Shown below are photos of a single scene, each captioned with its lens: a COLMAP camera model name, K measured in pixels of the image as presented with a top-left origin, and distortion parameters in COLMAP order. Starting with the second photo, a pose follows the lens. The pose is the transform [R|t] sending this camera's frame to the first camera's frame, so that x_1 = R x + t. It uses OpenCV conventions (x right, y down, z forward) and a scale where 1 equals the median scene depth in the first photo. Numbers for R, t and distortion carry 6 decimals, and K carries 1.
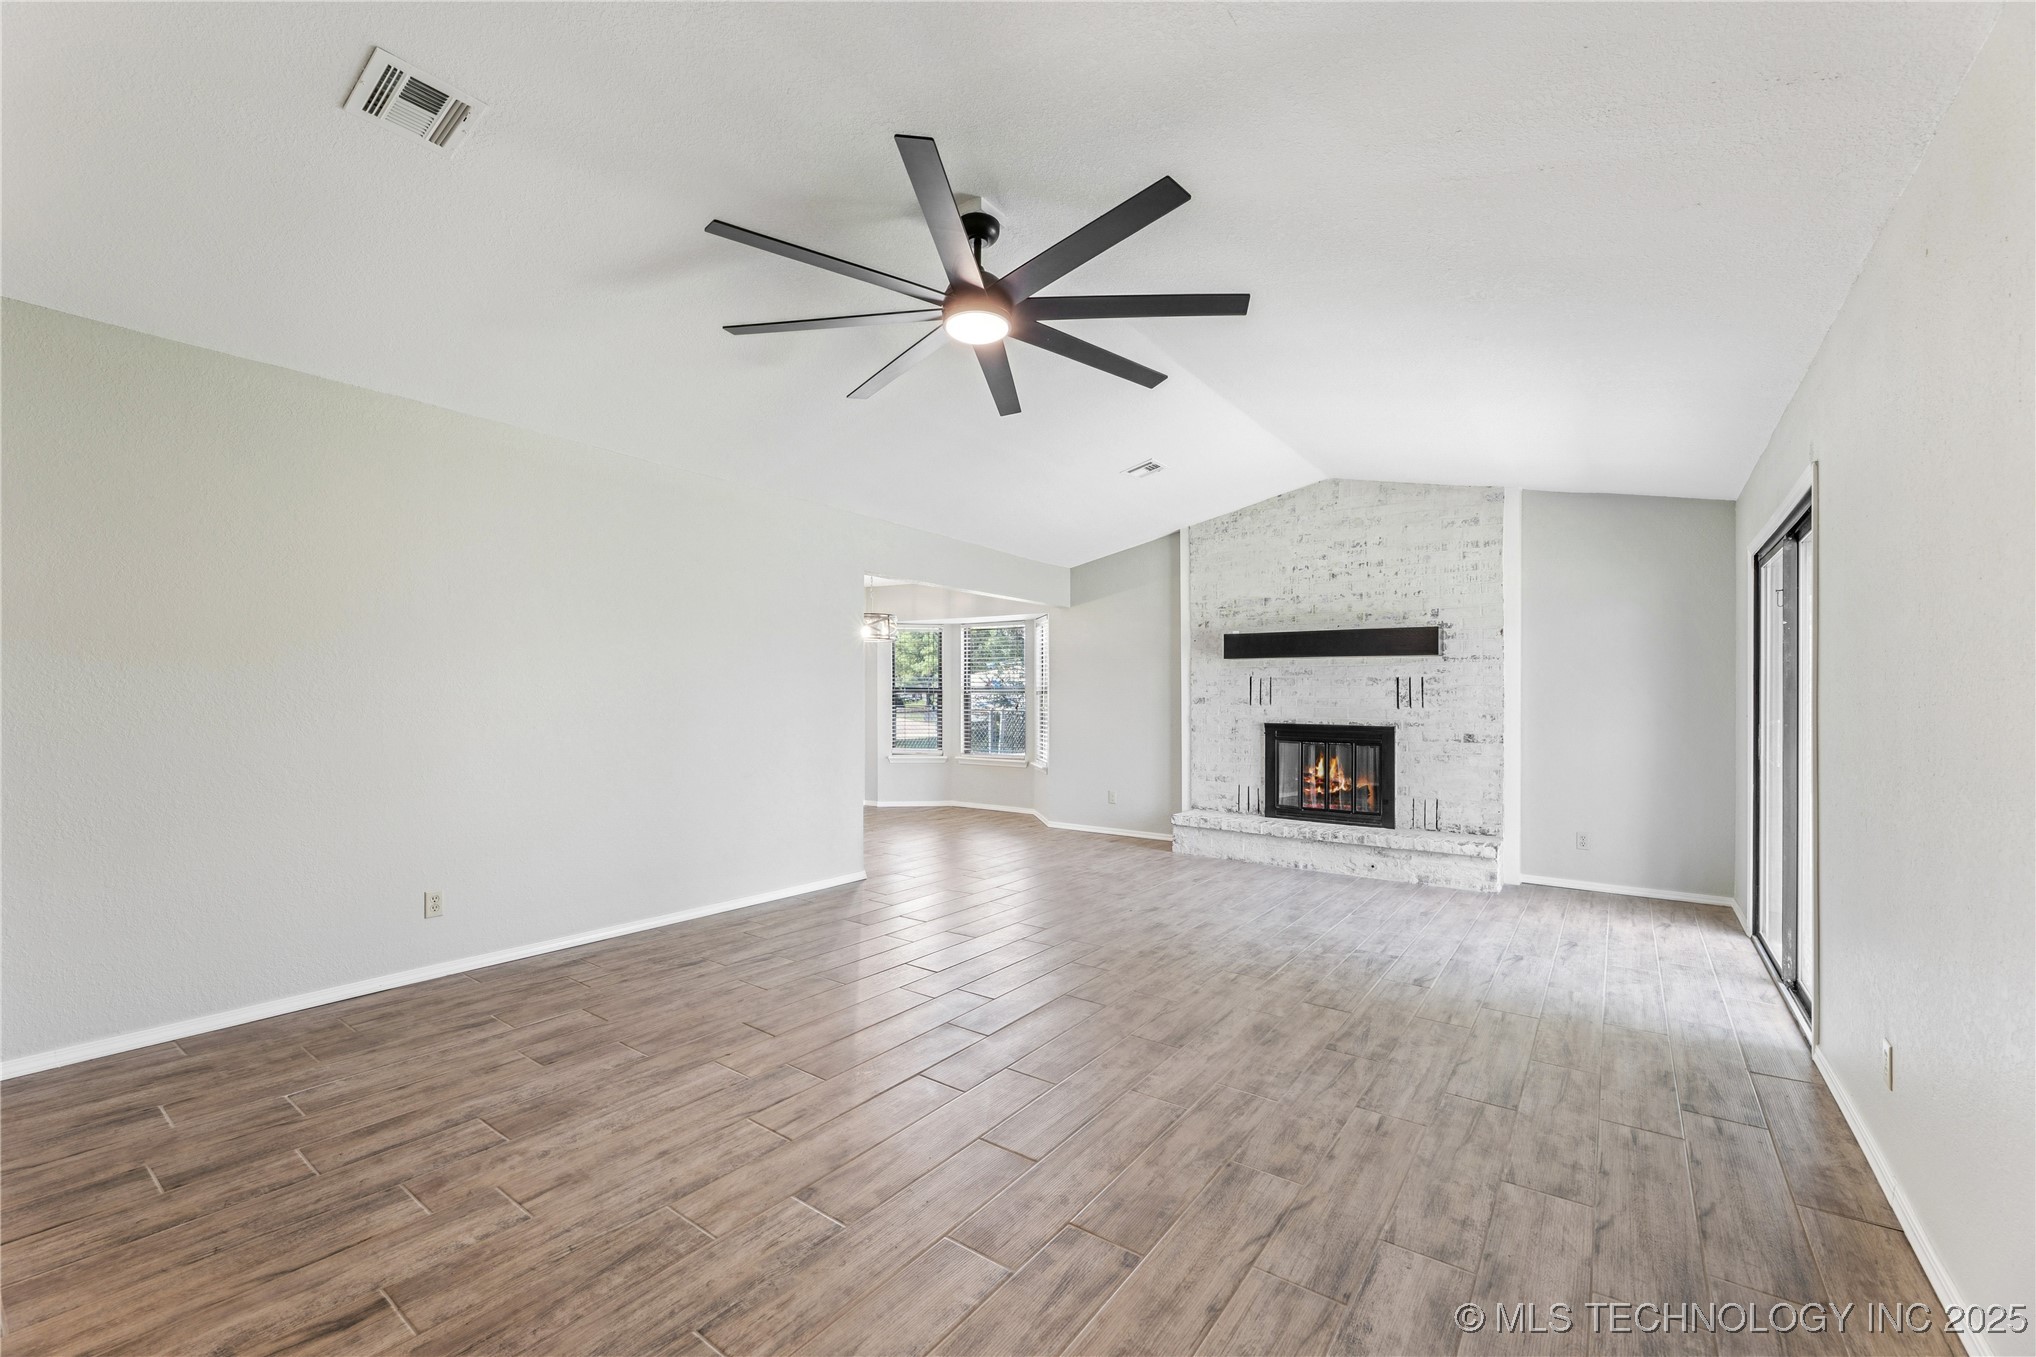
lens RADIAL K [[839.9, 0, 1008.4], [0, 839.9, 687.7], [0, 0, 1]] dist [-0.002687, -0.000186]
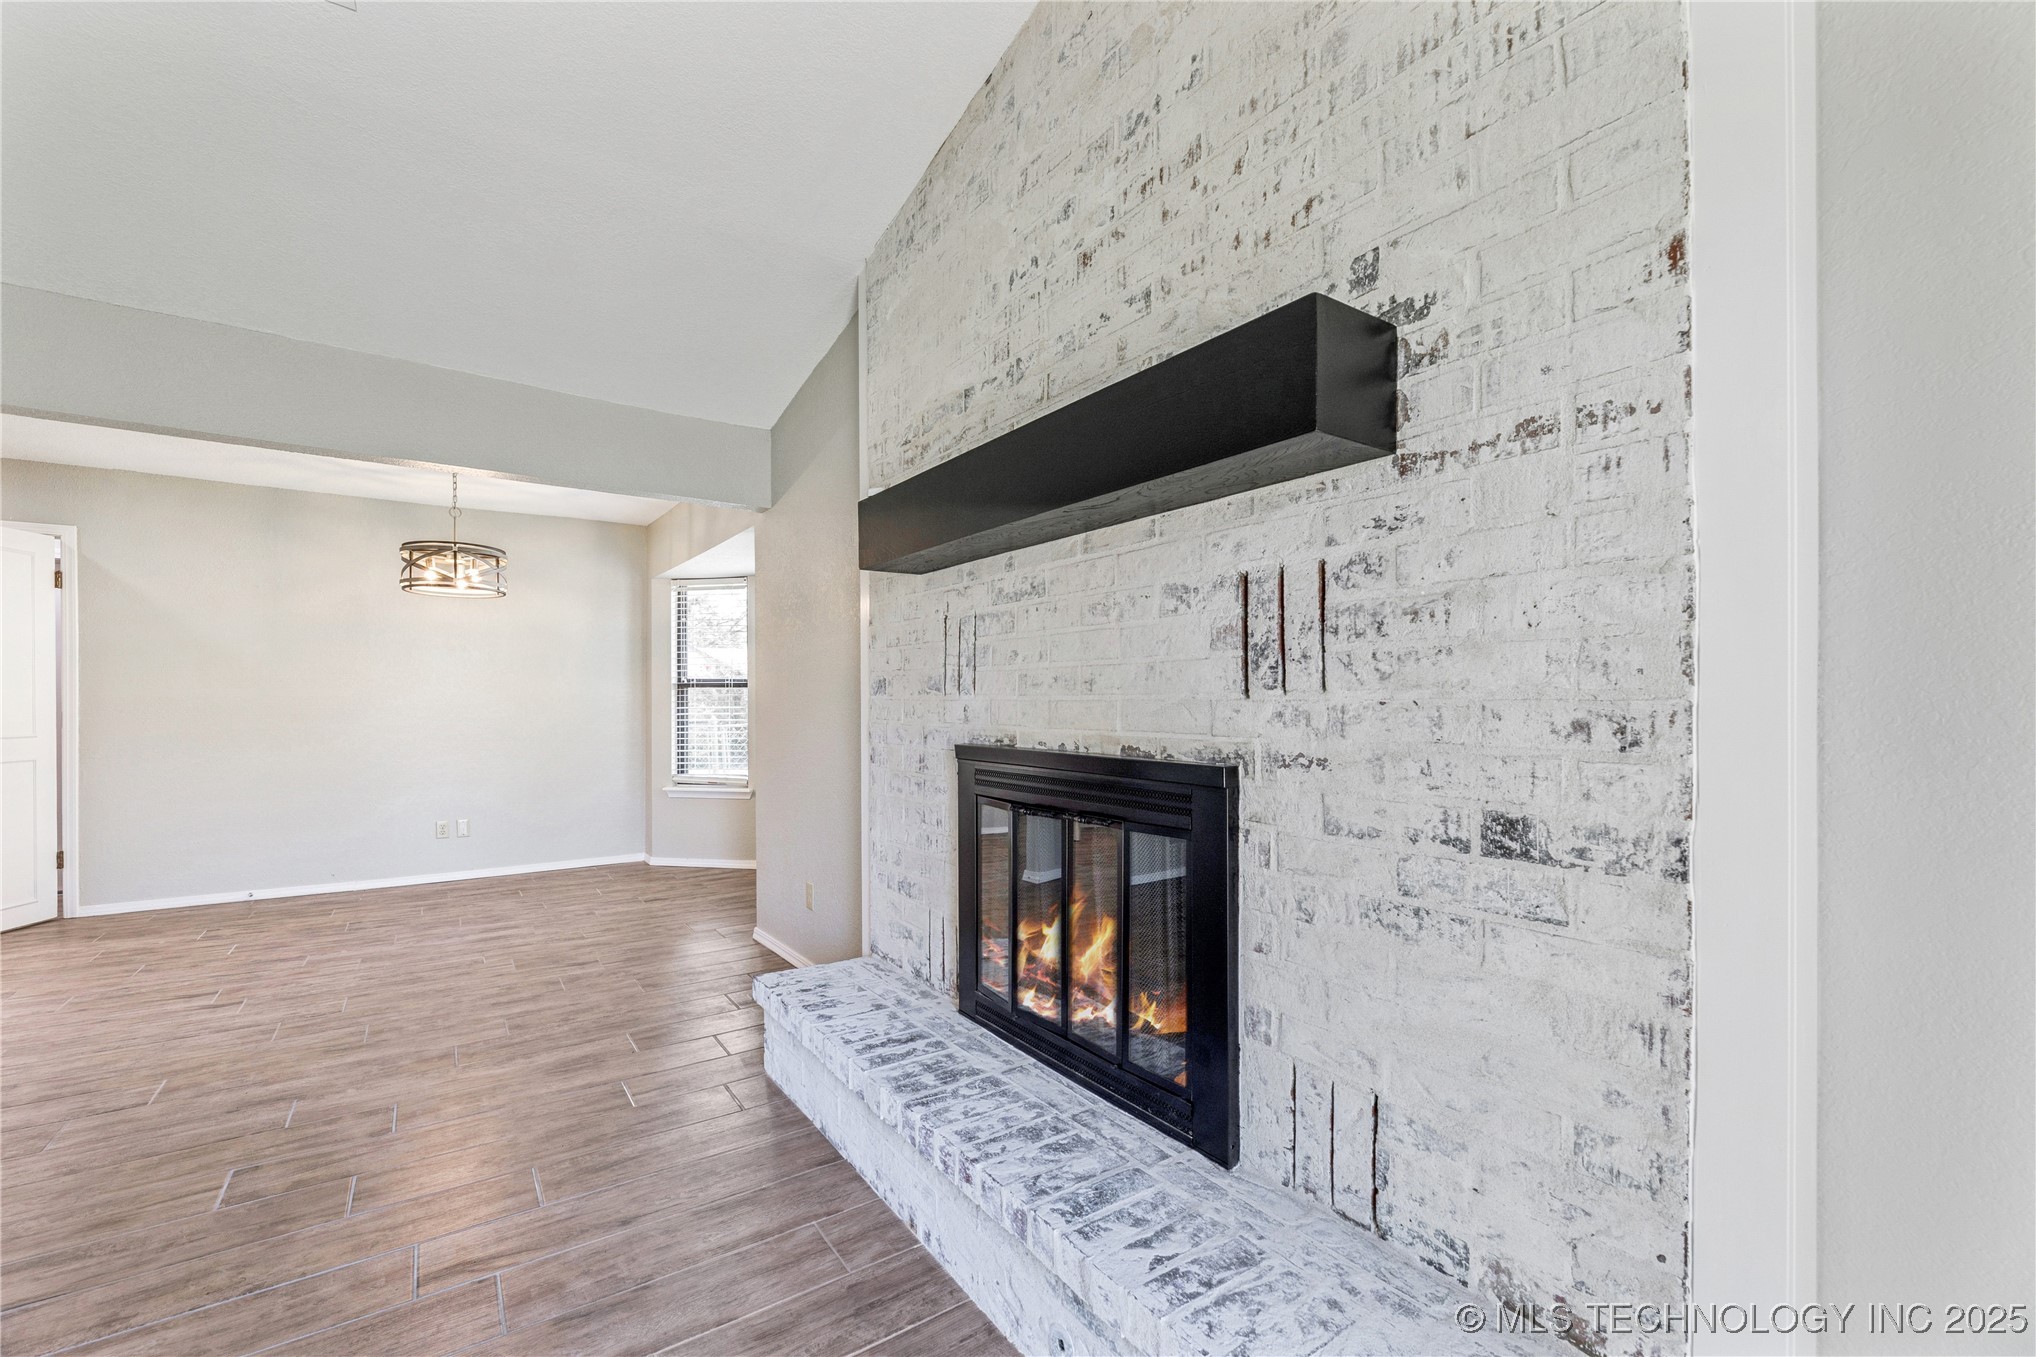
lens RADIAL K [[844.4, 0, 1006.2], [0, 844.4, 703.7], [0, 0, 1]] dist [-0.002234, -0.000468]
pose [[0.944402, -0.007036, -0.328719, 0.495358], [0.009869, 0.999927, 0.006952, 0.025380], [0.328646, -0.009810, 0.944402, 0.759151]]
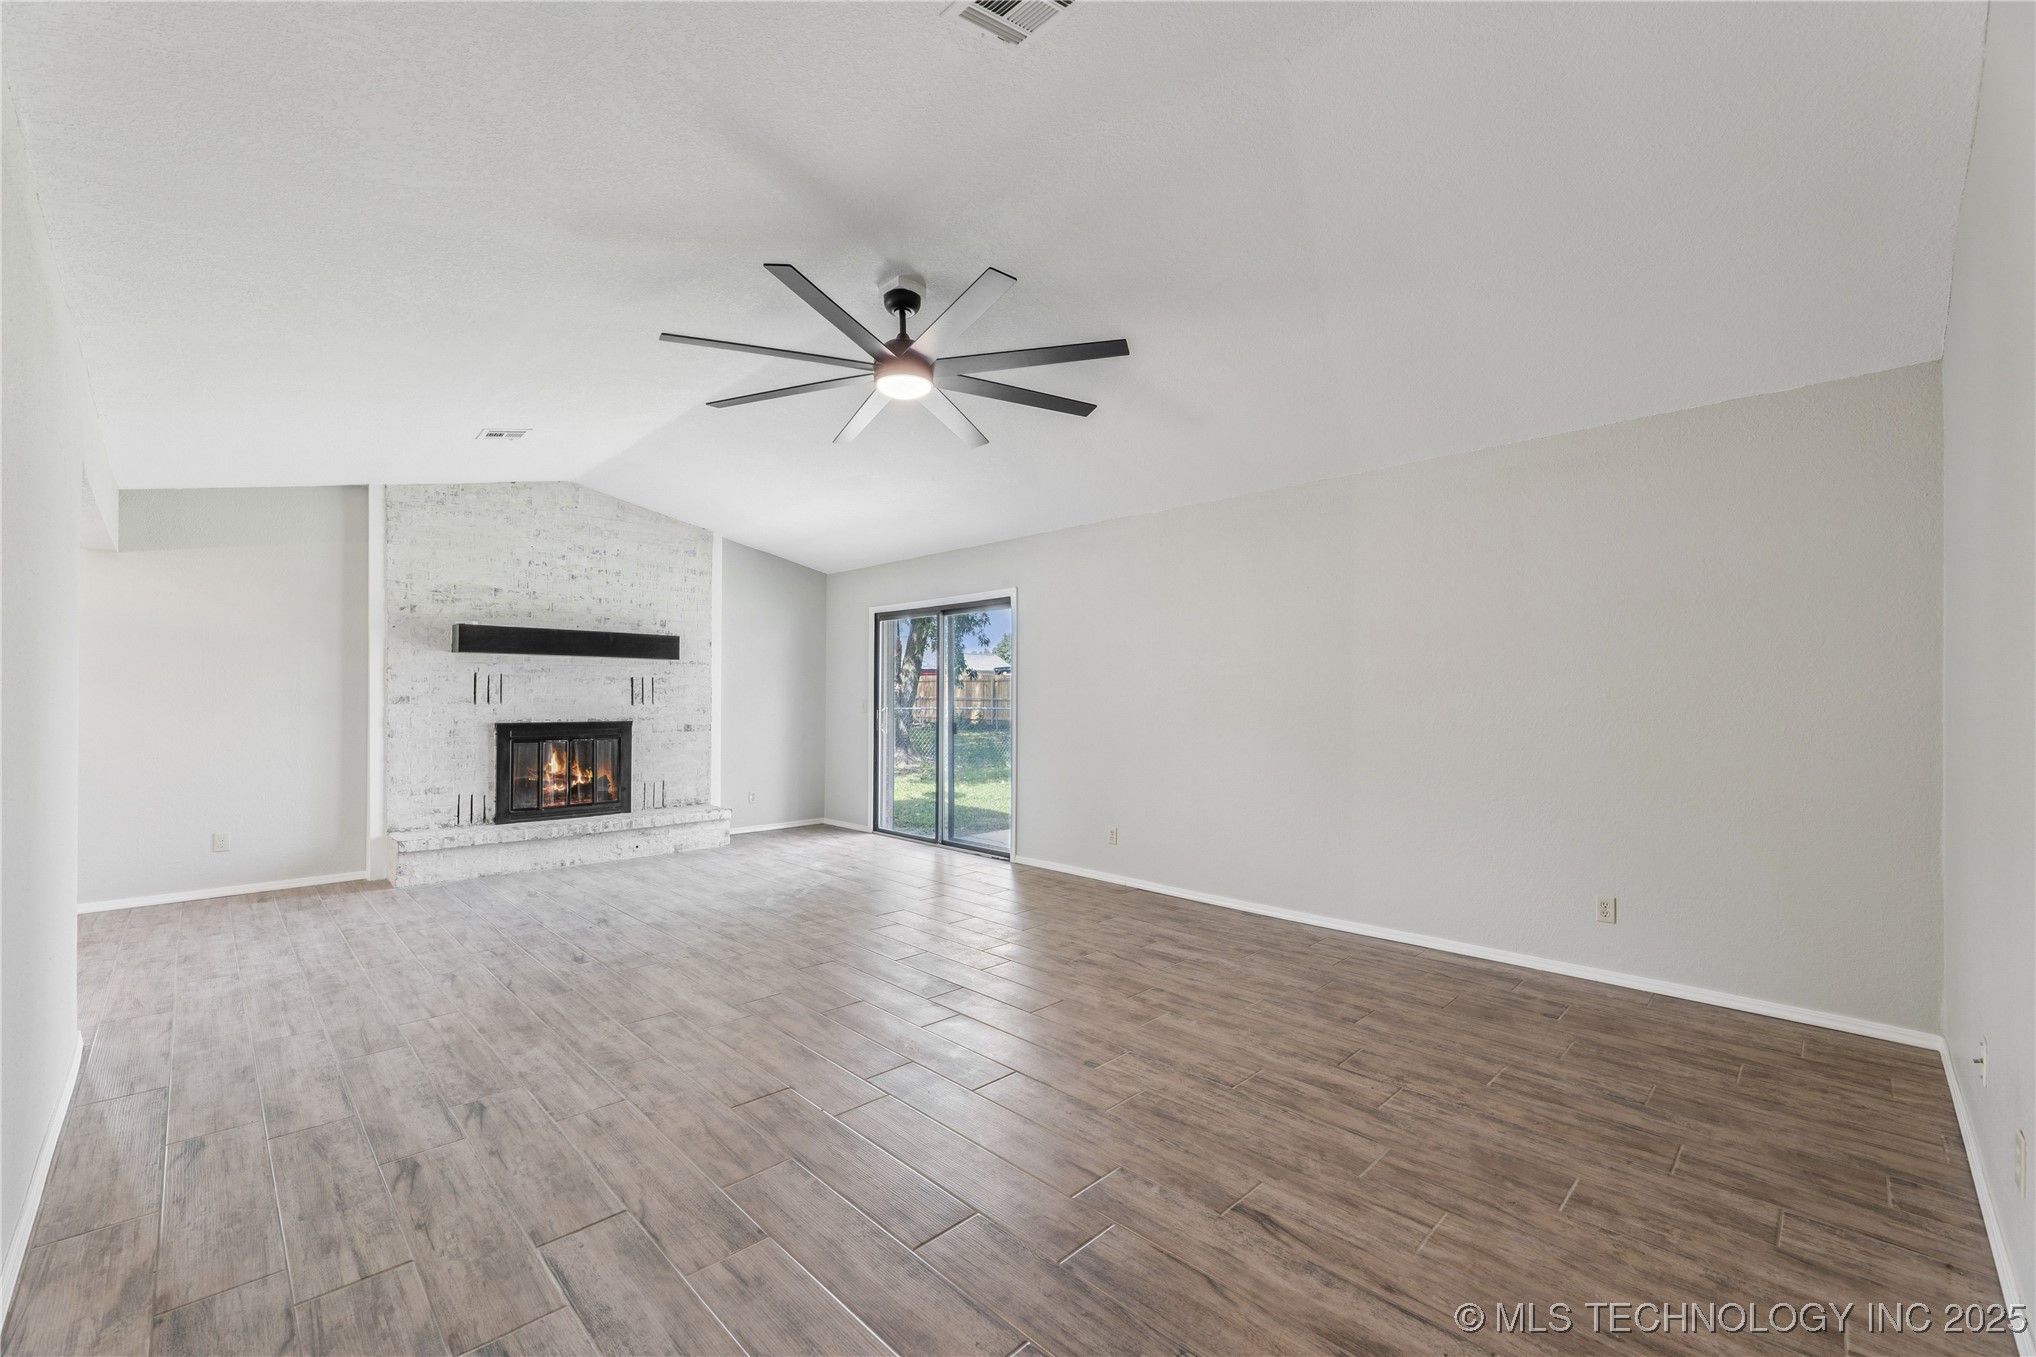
lens RADIAL K [[827.4, 0, 1019.0], [0, 827.4, 690.9], [0, 0, 1]] dist [-0.002572, -0.000052]
pose [[0.150477, -0.001285, 0.988613, -0.573413], [-0.012191, 0.999921, 0.003156, -0.004084], [-0.988538, -0.012527, 0.150449, 0.330800]]
